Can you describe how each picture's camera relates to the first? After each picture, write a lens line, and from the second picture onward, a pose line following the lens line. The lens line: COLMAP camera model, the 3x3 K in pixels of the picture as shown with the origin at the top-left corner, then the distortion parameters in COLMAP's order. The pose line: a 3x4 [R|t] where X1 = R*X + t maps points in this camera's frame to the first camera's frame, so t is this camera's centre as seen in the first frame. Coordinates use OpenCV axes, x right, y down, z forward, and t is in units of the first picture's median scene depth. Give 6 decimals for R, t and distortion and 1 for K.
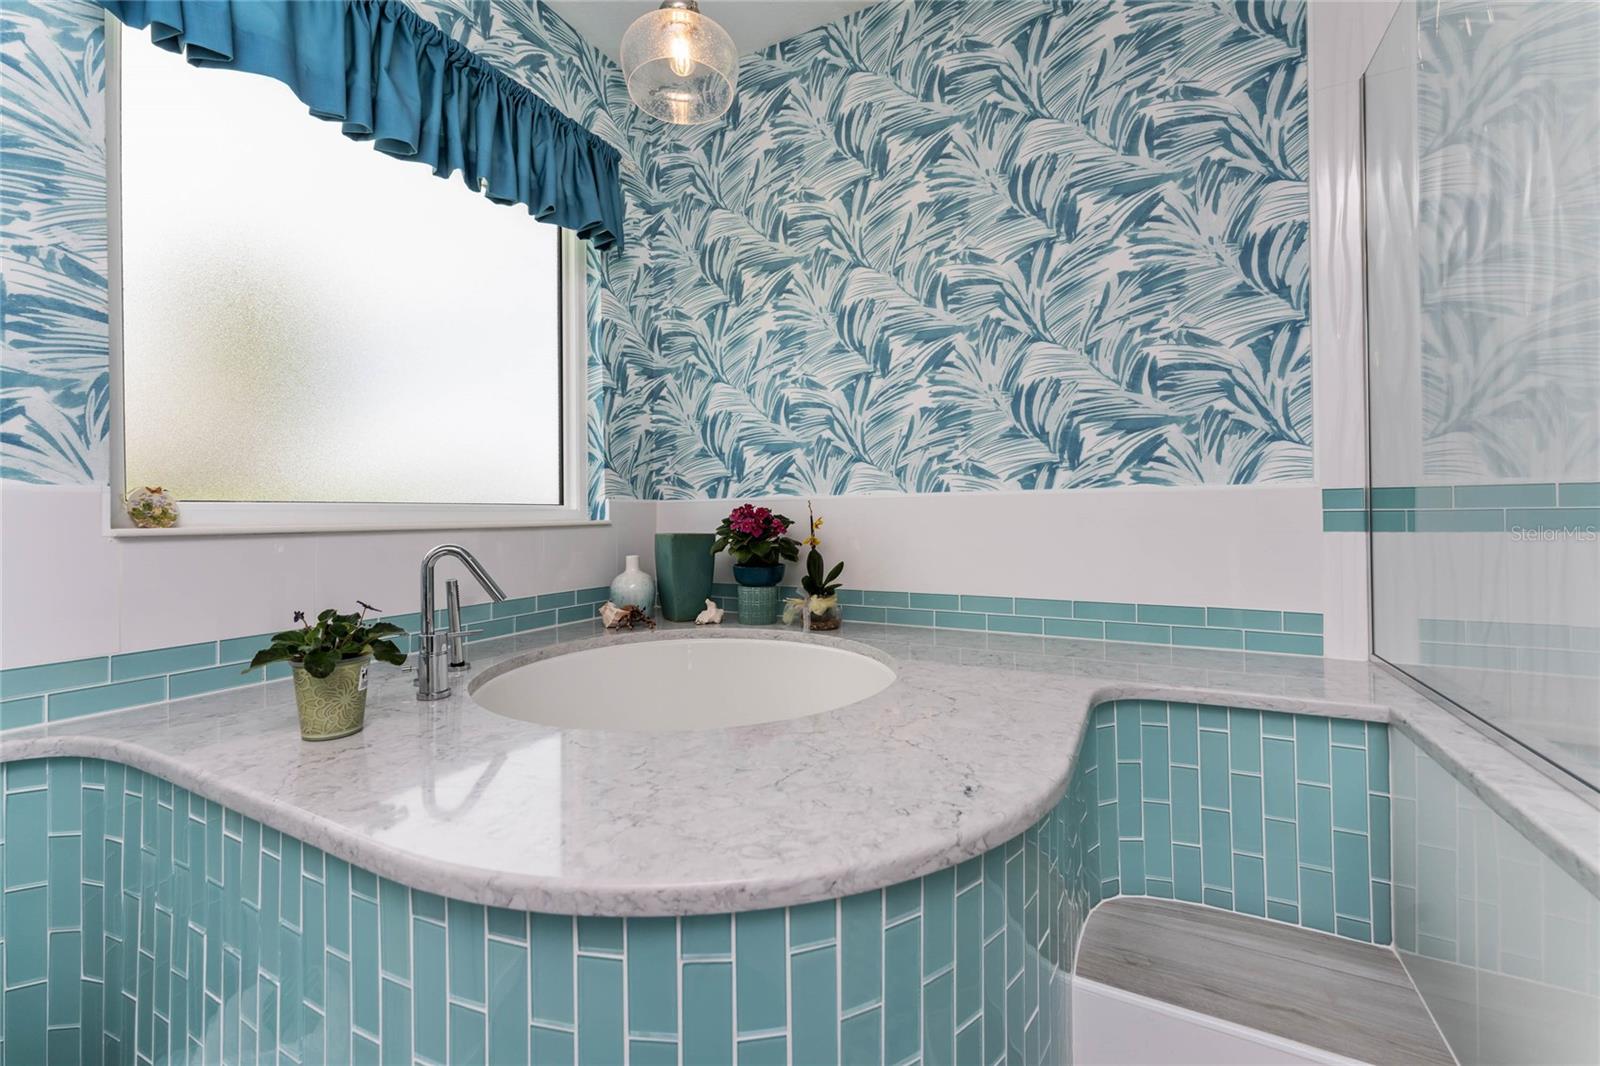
lens RADIAL K [[650.1, 0, 801.3], [0, 650.1, 519.9], [0, 0, 1]] dist [-0.009219, -0.000038]
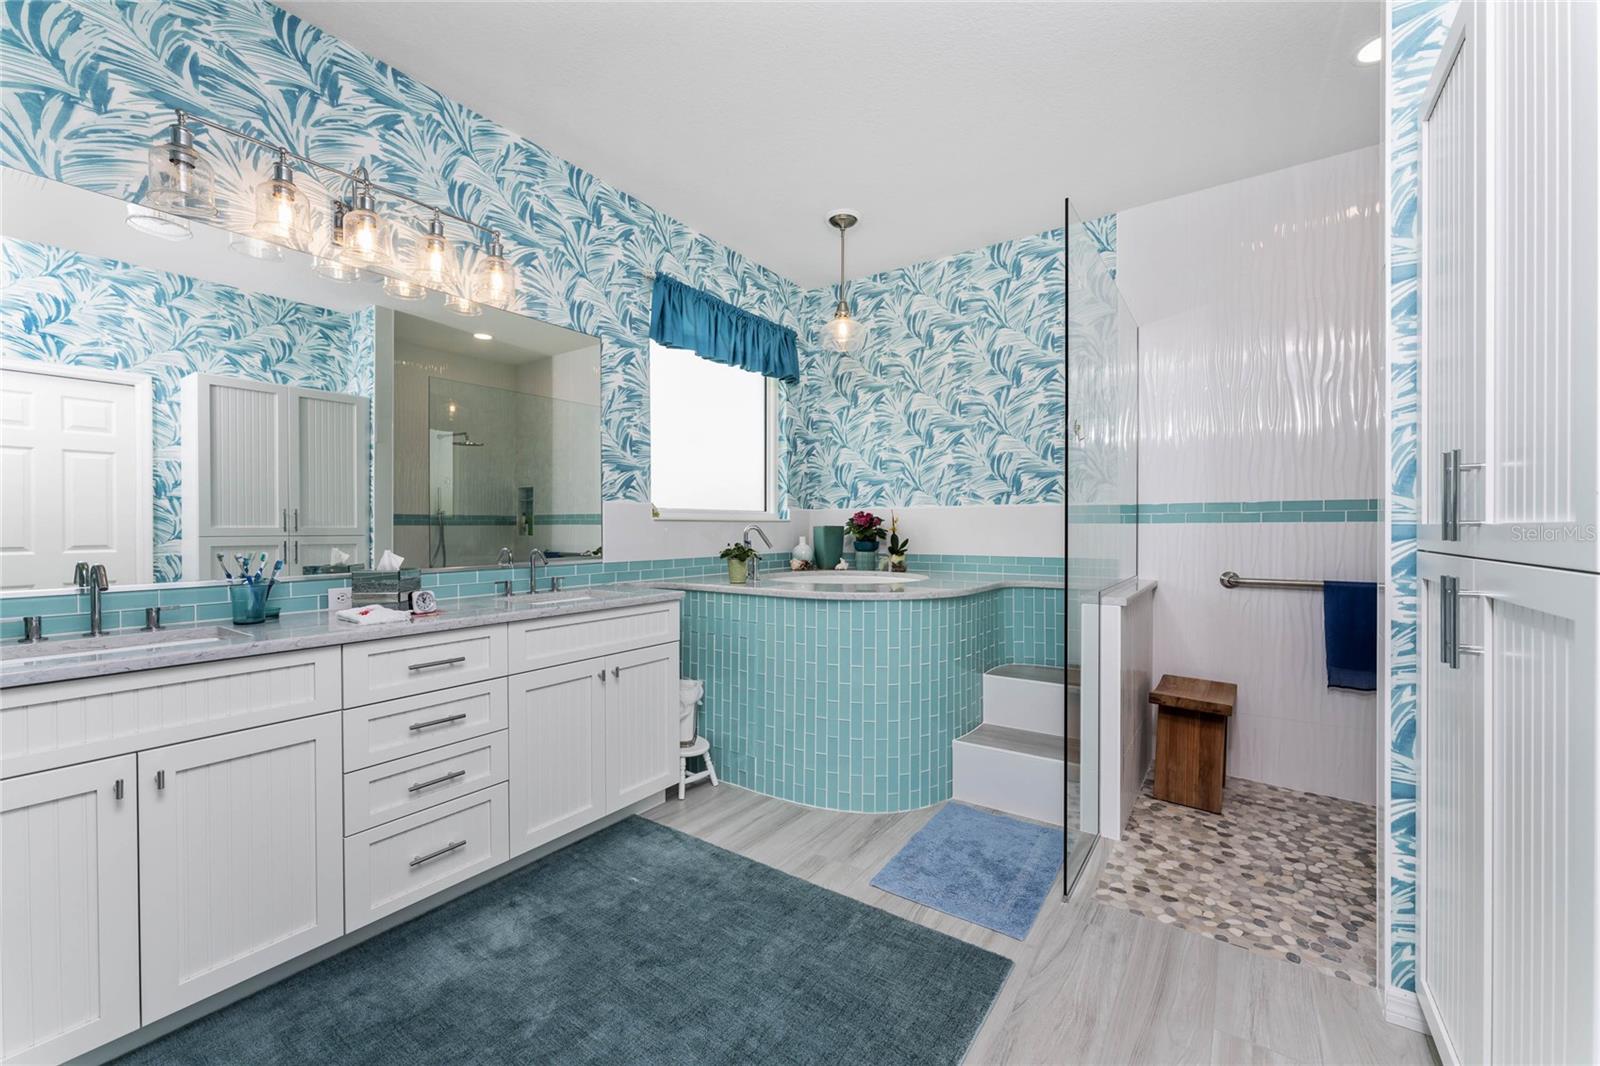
lens RADIAL K [[650.1, 0, 794.2], [0, 650.1, 547.5], [0, 0, 1]] dist [-0.009219, -0.000038]
pose [[0.991538, 0.011272, -0.129326, -0.026100], [-0.008023, 0.999640, 0.025618, 0.038069], [0.129569, -0.024364, 0.991271, -1.030633]]
